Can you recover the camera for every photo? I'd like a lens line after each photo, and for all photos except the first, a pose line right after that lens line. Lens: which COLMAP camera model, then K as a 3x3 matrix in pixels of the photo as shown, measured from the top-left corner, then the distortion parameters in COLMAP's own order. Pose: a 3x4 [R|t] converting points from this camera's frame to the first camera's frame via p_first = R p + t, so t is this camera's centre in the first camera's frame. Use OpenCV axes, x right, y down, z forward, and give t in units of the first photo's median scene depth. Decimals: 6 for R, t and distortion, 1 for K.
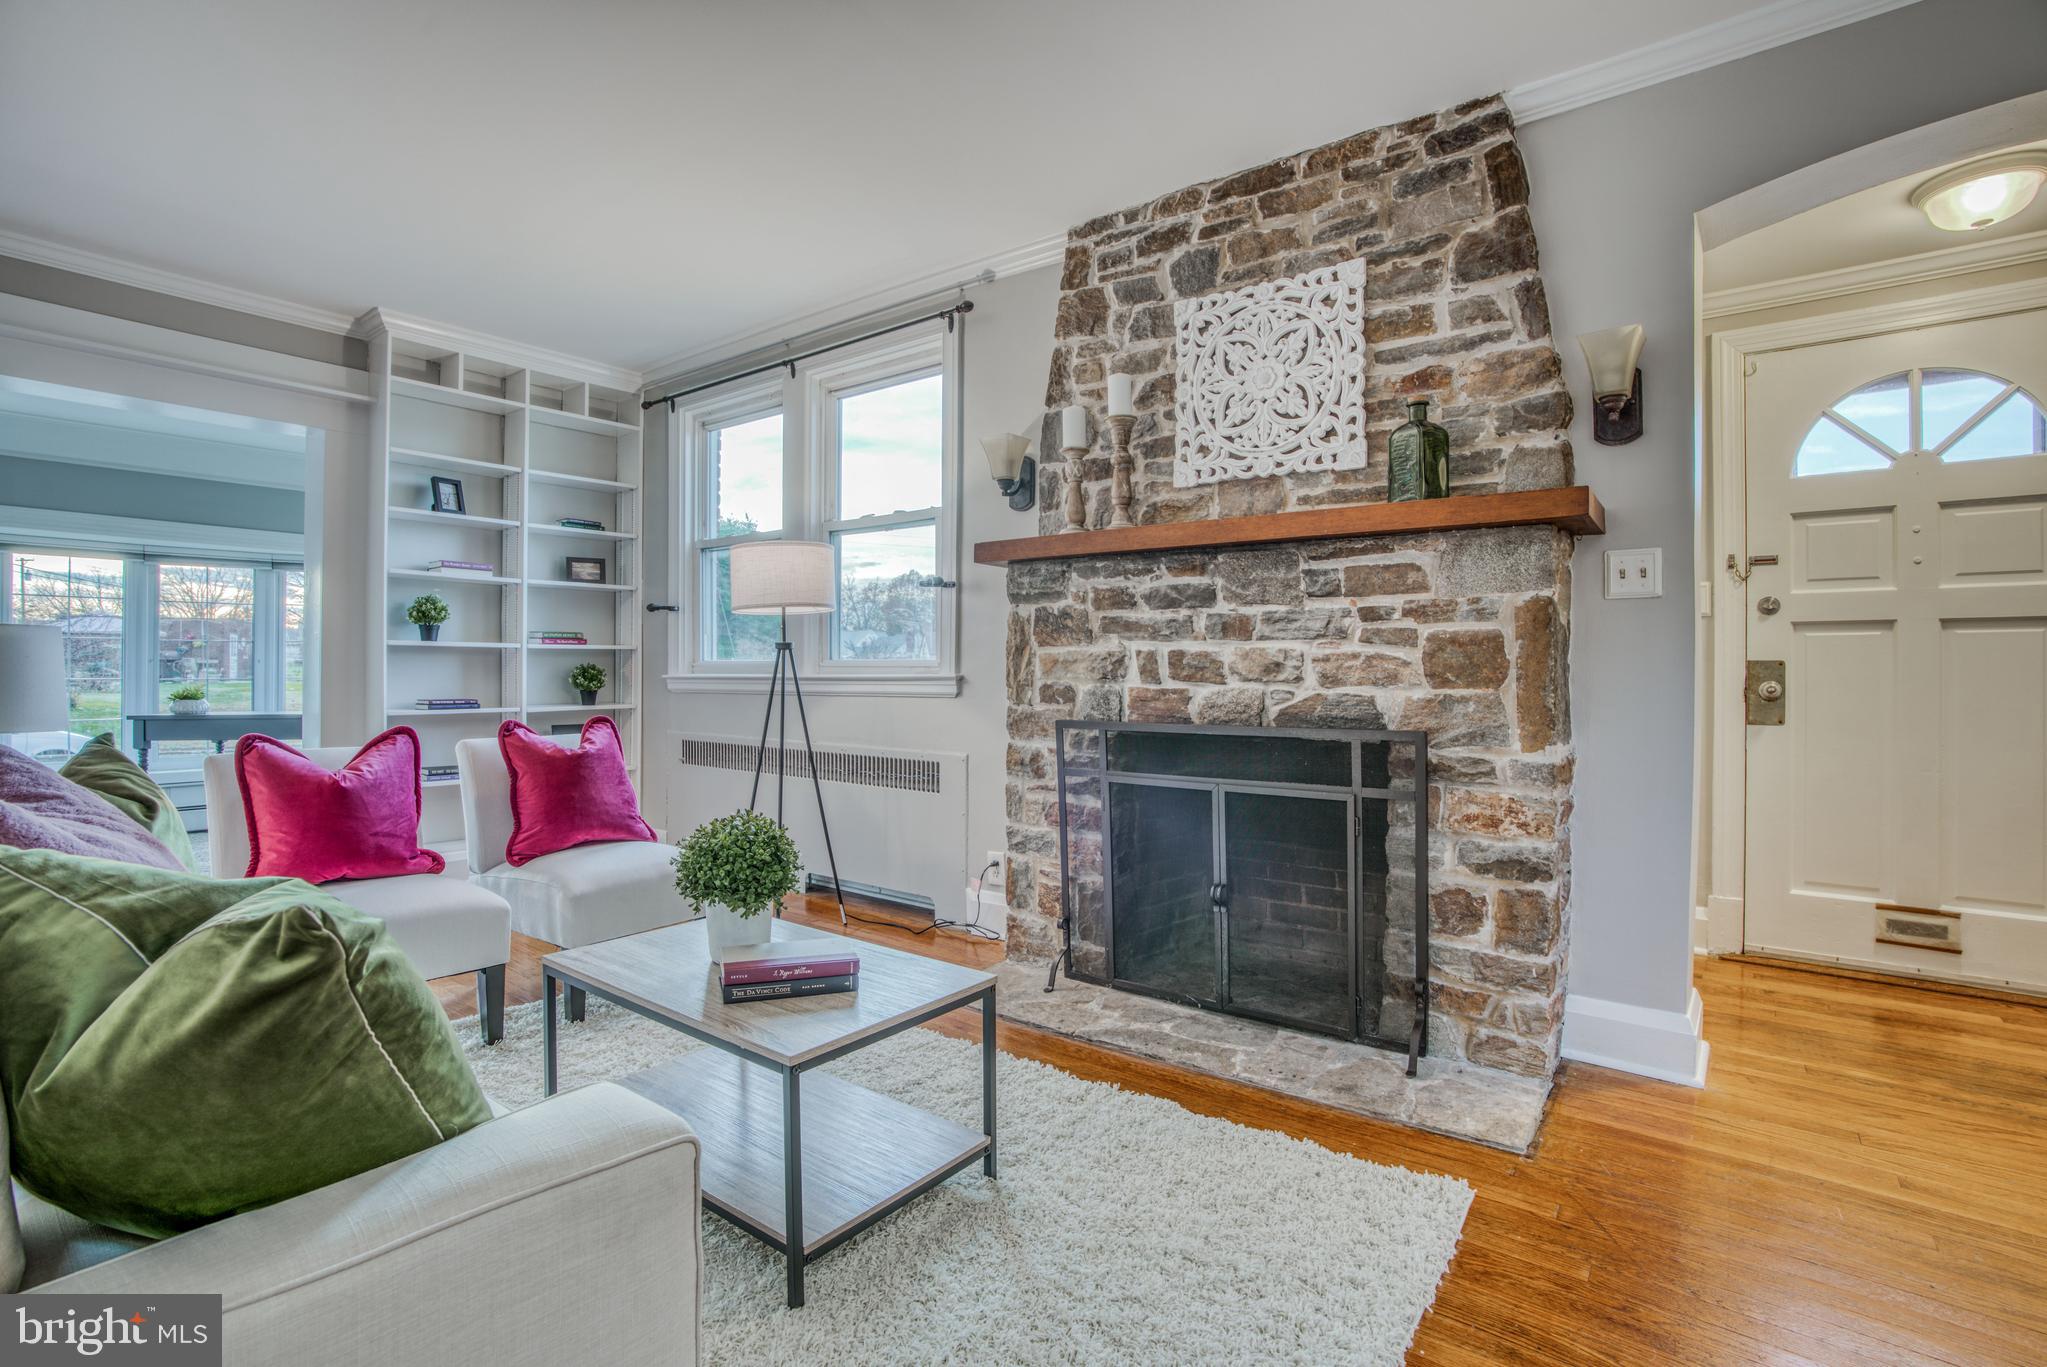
lens RADIAL K [[949.1, 0, 1000.7], [0, 949.1, 673.6], [0, 0, 1]] dist [-0.075516, 0.028081]
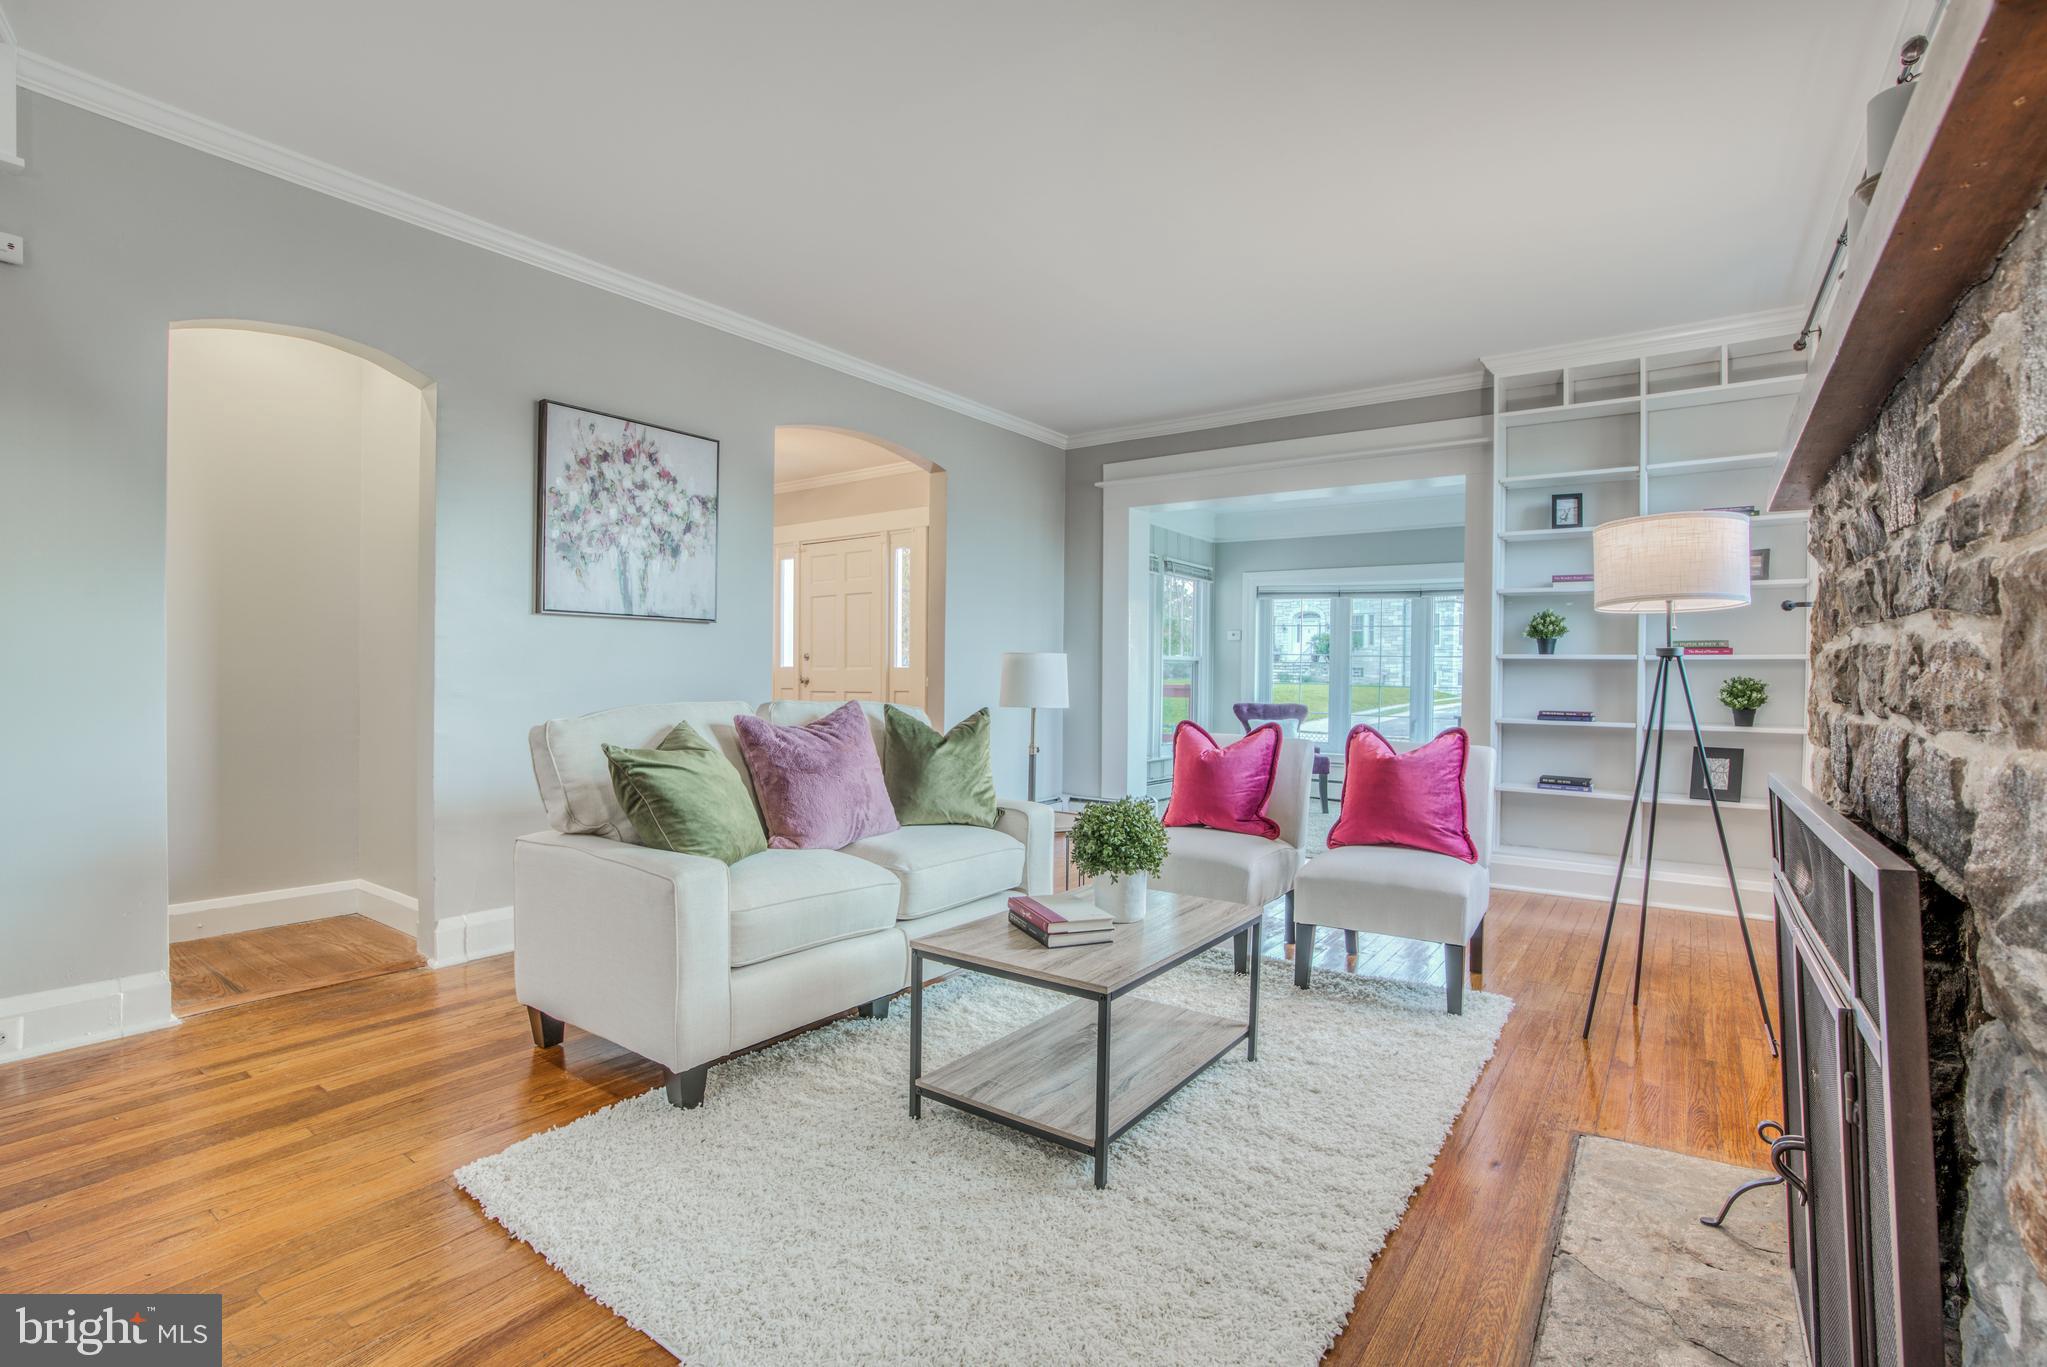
lens RADIAL K [[964.2, 0, 1022.1], [0, 964.2, 676.8], [0, 0, 1]] dist [-0.070735, 0.028831]
pose [[0.049674, 0.001991, -0.998763, 0.616643], [-0.016714, 0.999860, 0.001162, -0.001641], [0.998626, 0.016636, 0.049700, 0.532795]]
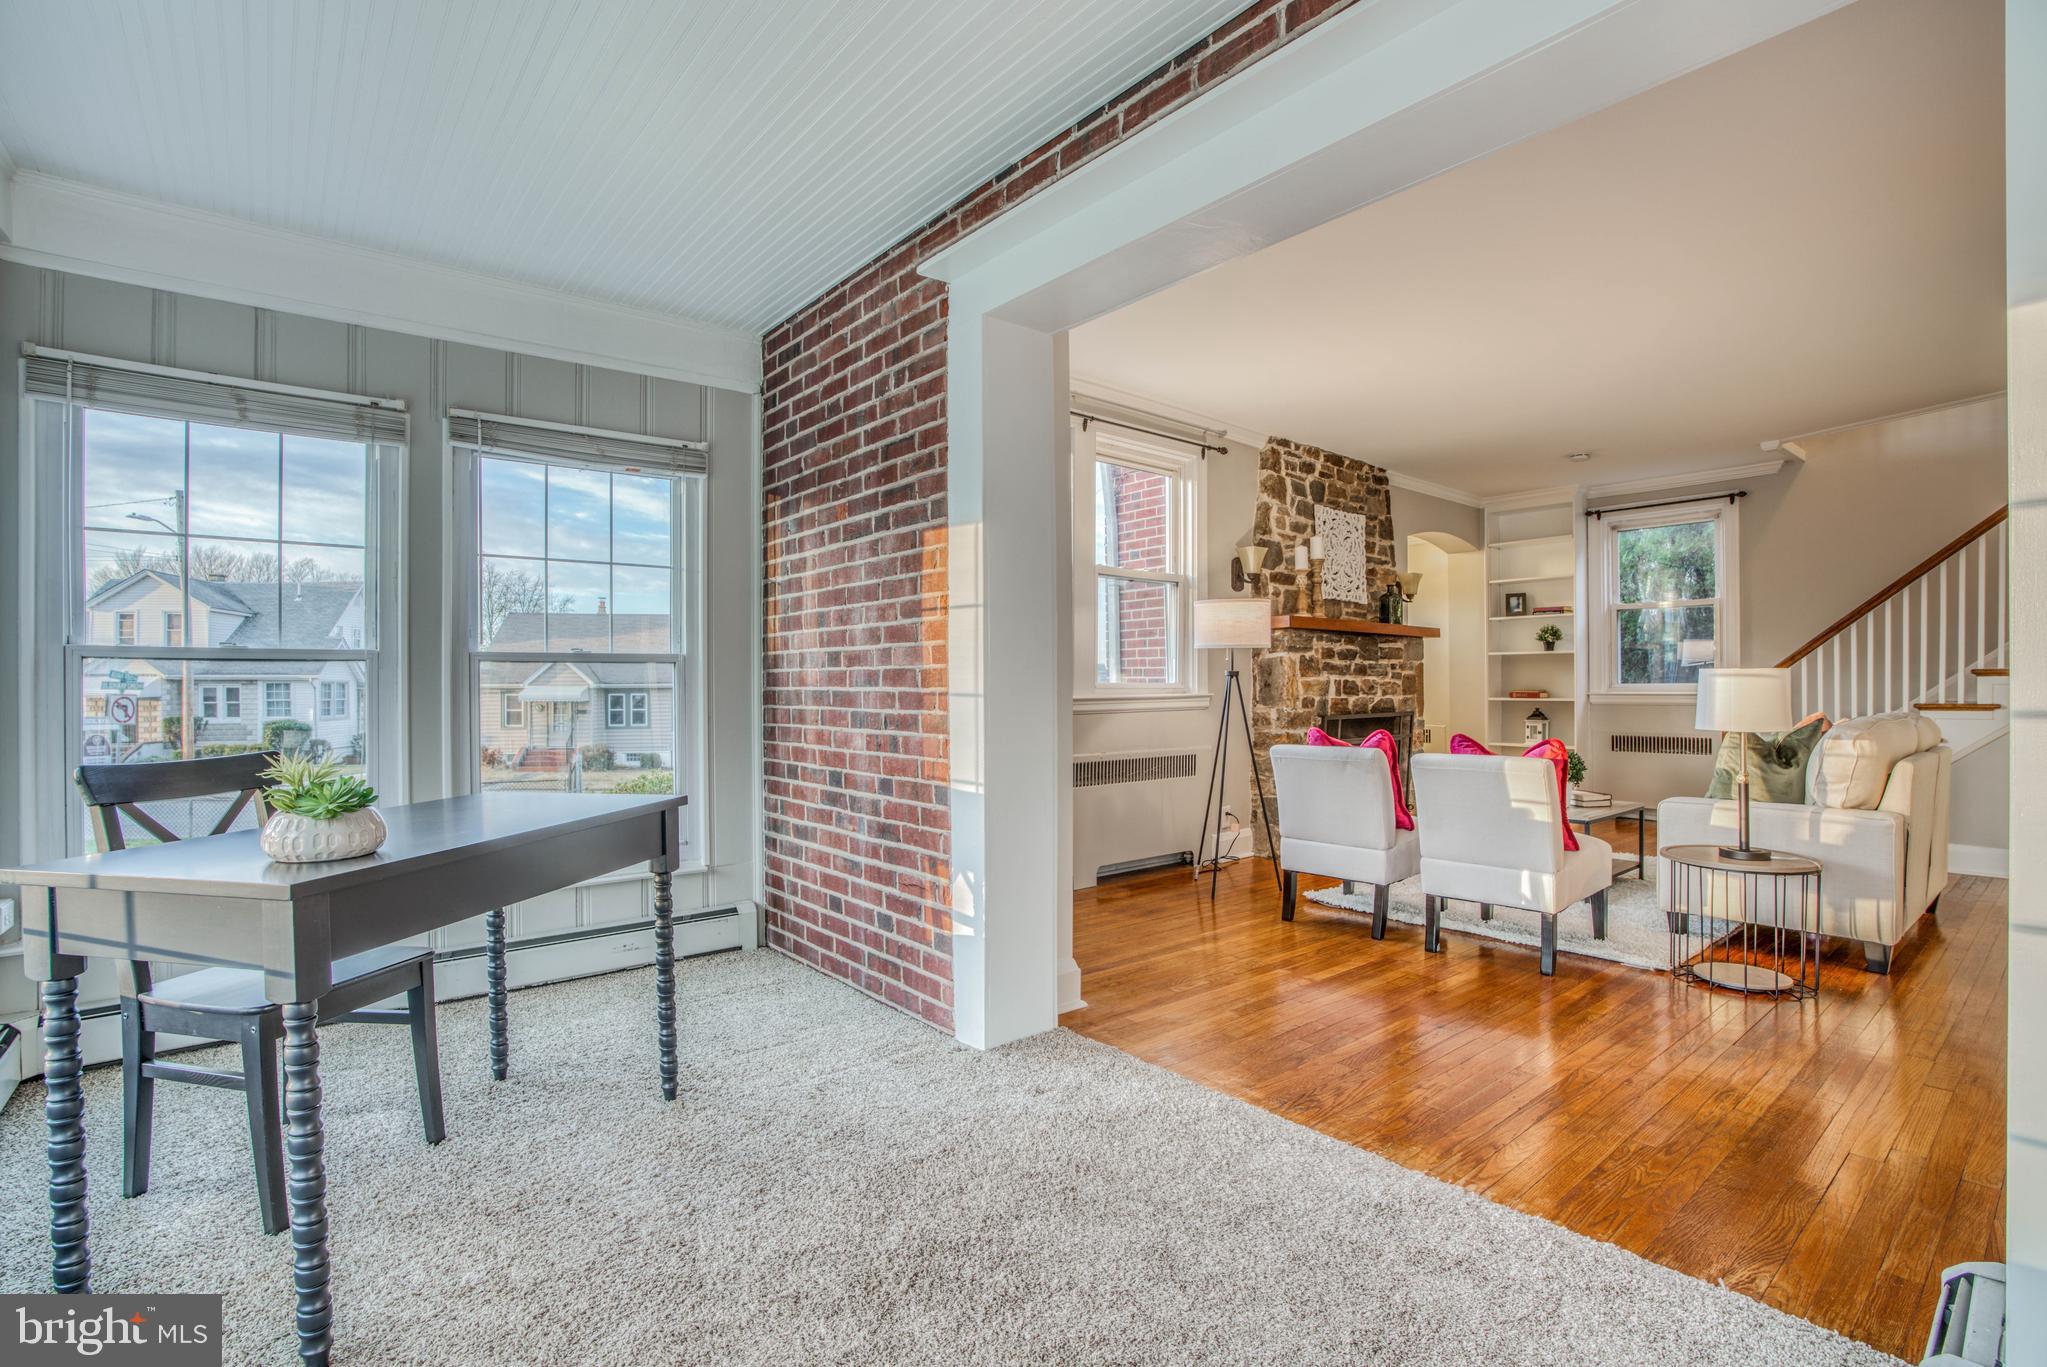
lens RADIAL K [[943.9, 0, 1023.5], [0, 943.9, 683.5], [0, 0, 1]] dist [-0.067116, 0.027369]
pose [[0.213907, -0.005208, 0.976840, -1.920370], [0.004174, 0.999982, 0.004417, -0.027369], [-0.976845, 0.003132, 0.213925, 1.201624]]
